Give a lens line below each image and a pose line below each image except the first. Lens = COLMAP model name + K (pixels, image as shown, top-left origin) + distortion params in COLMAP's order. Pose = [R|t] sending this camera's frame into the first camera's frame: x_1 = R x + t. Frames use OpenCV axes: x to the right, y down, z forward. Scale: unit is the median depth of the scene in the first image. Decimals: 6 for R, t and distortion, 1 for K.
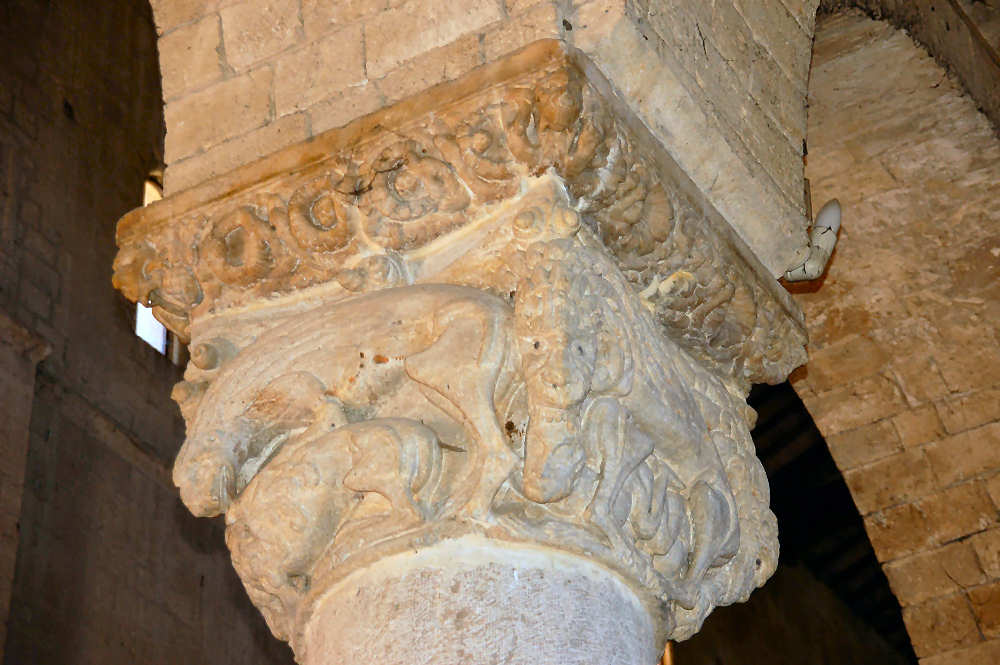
lens RADIAL K [[2812.1, 0, 500.0], [0, 2812.1, 332.5], [0, 0, 1]] dist [1.135497, 0.310749]
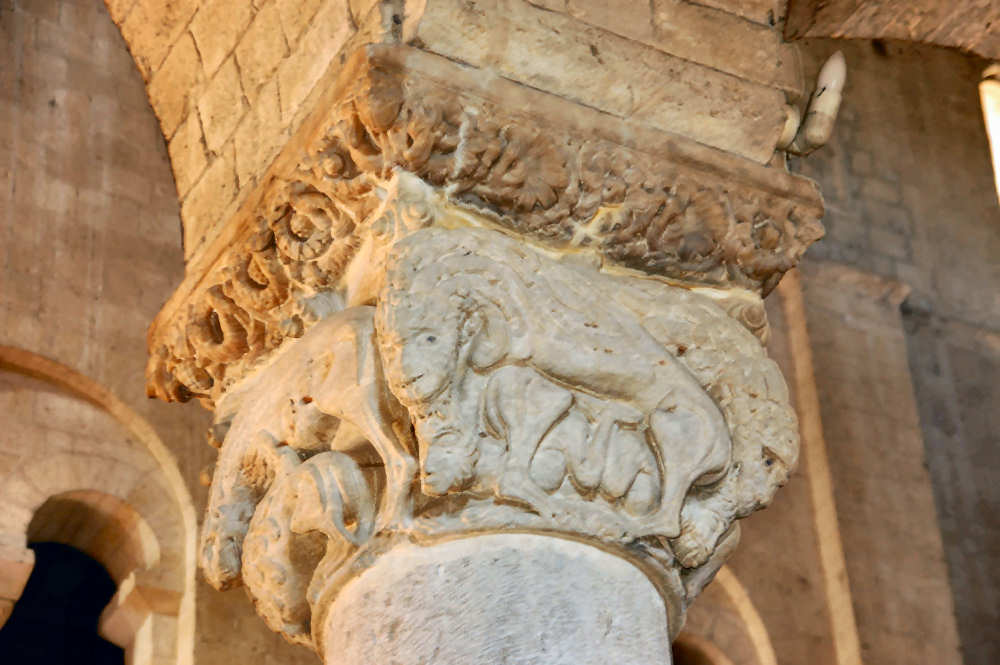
lens RADIAL K [[2837.8, 0, 500.0], [0, 2837.8, 332.5], [0, 0, 1]] dist [1.262551, 0.724424]
pose [[0.852989, -0.309475, -0.420280, 0.457428], [0.323045, 0.945513, -0.040589, 0.050547], [0.409942, -0.101148, 0.906486, 0.082709]]
